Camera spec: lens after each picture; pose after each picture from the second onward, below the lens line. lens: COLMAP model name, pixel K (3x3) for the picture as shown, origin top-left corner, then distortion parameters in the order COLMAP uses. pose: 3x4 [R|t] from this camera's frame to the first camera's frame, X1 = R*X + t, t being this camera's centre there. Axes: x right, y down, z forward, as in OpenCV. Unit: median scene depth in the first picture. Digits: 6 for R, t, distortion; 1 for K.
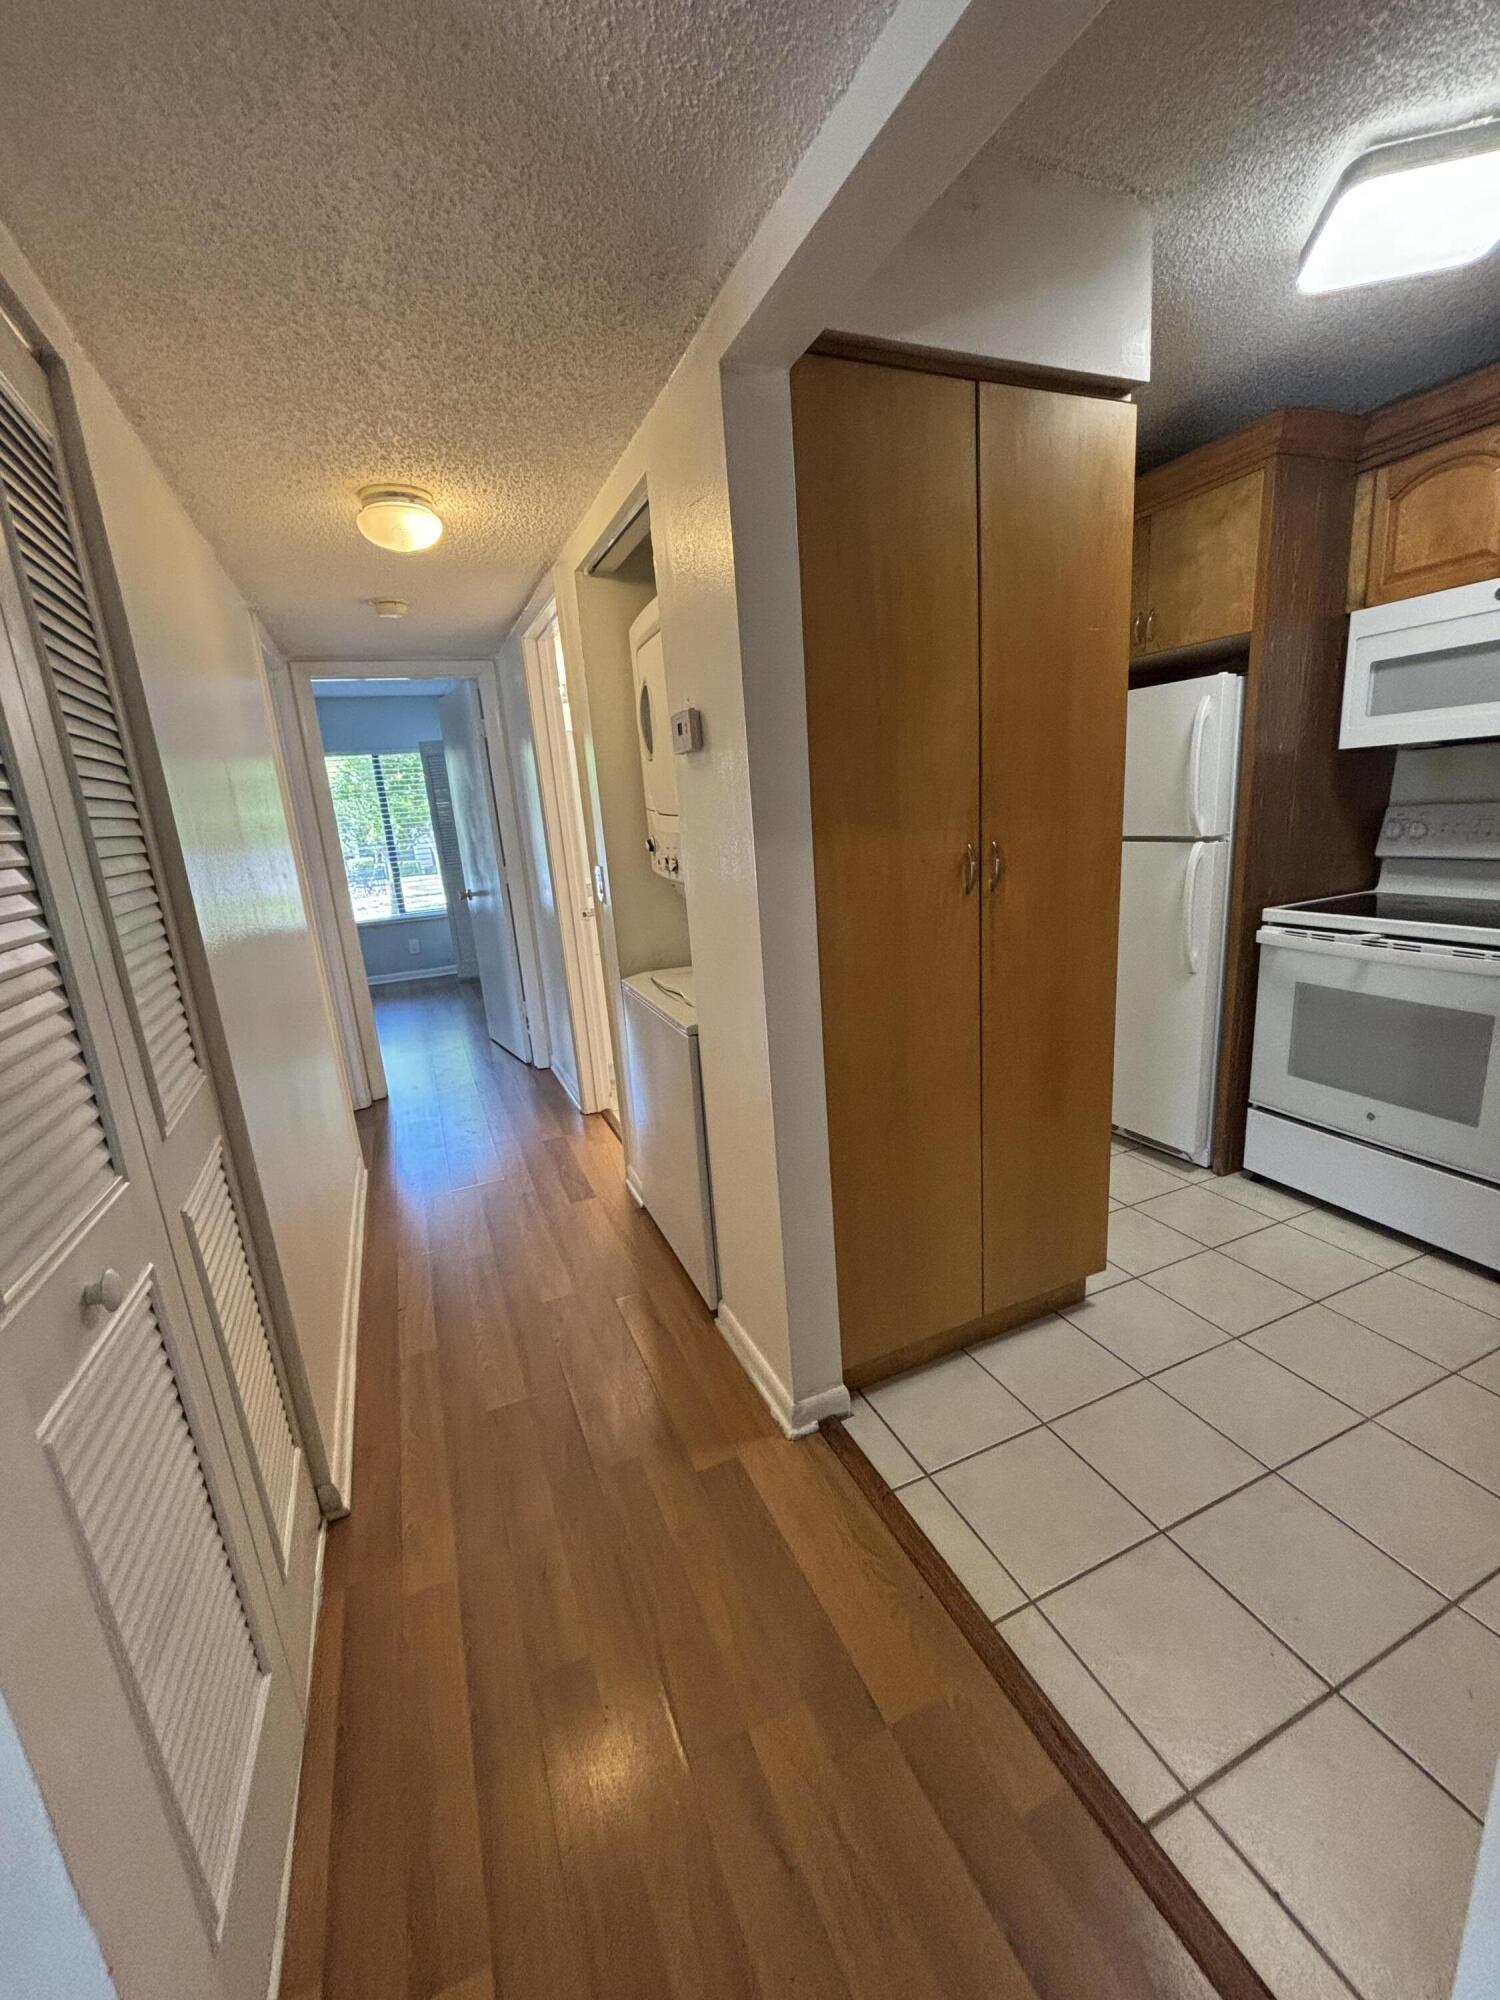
lens RADIAL K [[808.8, 0, 761.9], [0, 808.8, 994.8], [0, 0, 1]] dist [0.002422, 0.000212]
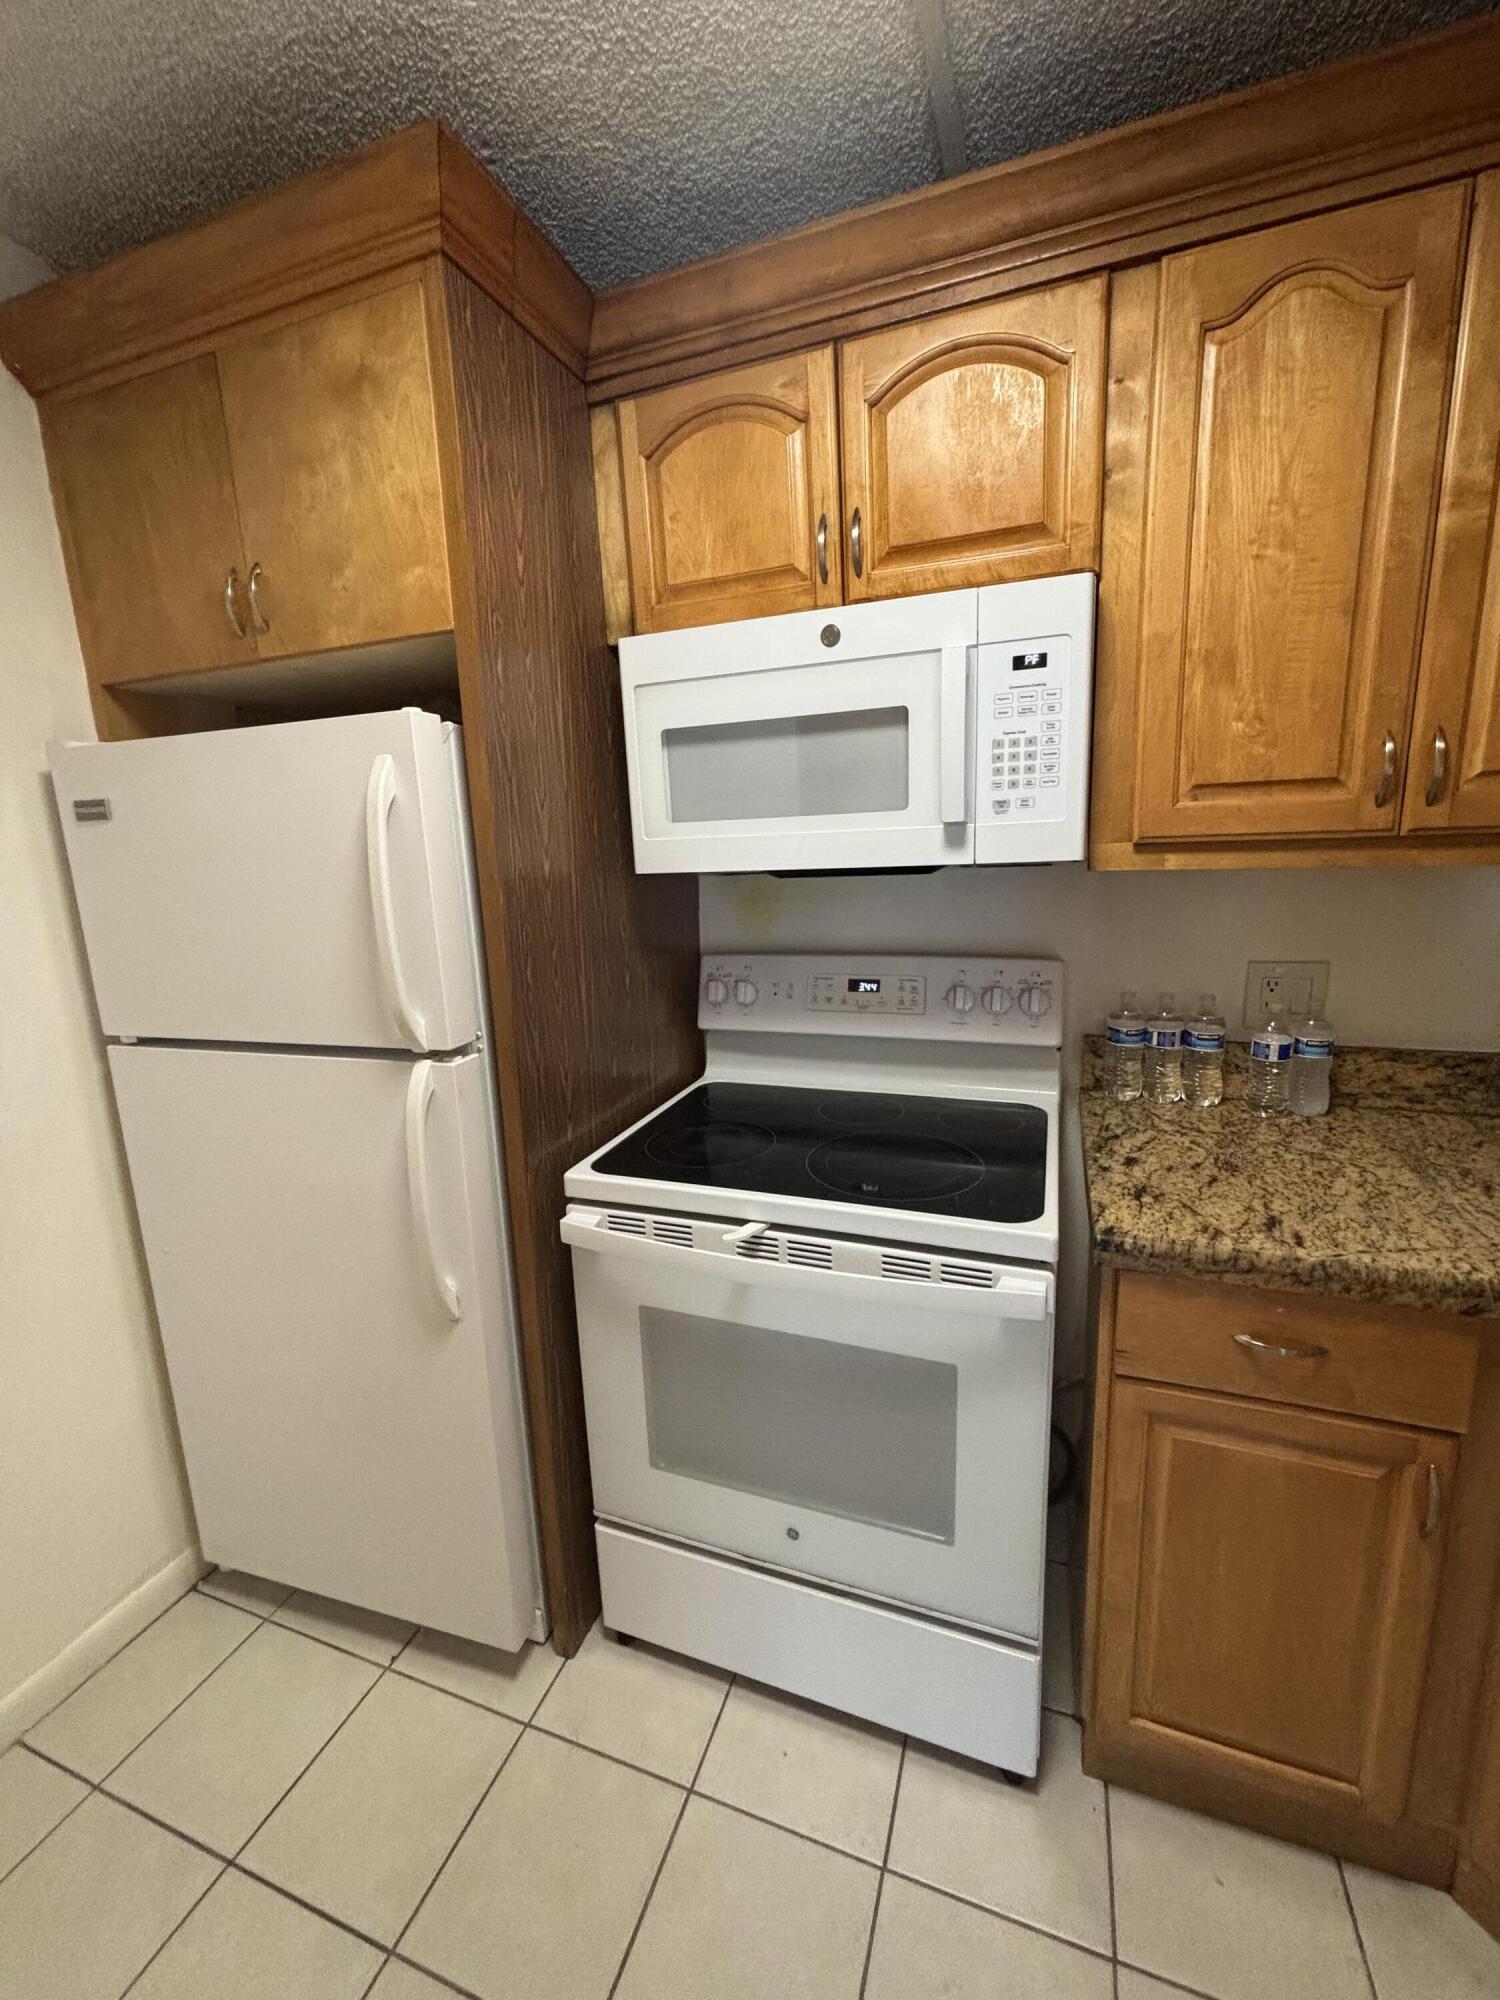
lens RADIAL K [[808.8, 0, 754.2], [0, 808.8, 993.4], [0, 0, 1]] dist [0.002422, 0.000212]
pose [[0.697914, -0.092137, 0.710230, 0.356339], [0.160110, 0.986663, -0.029336, -0.189138], [-0.698054, 0.134189, 0.703358, 0.549646]]
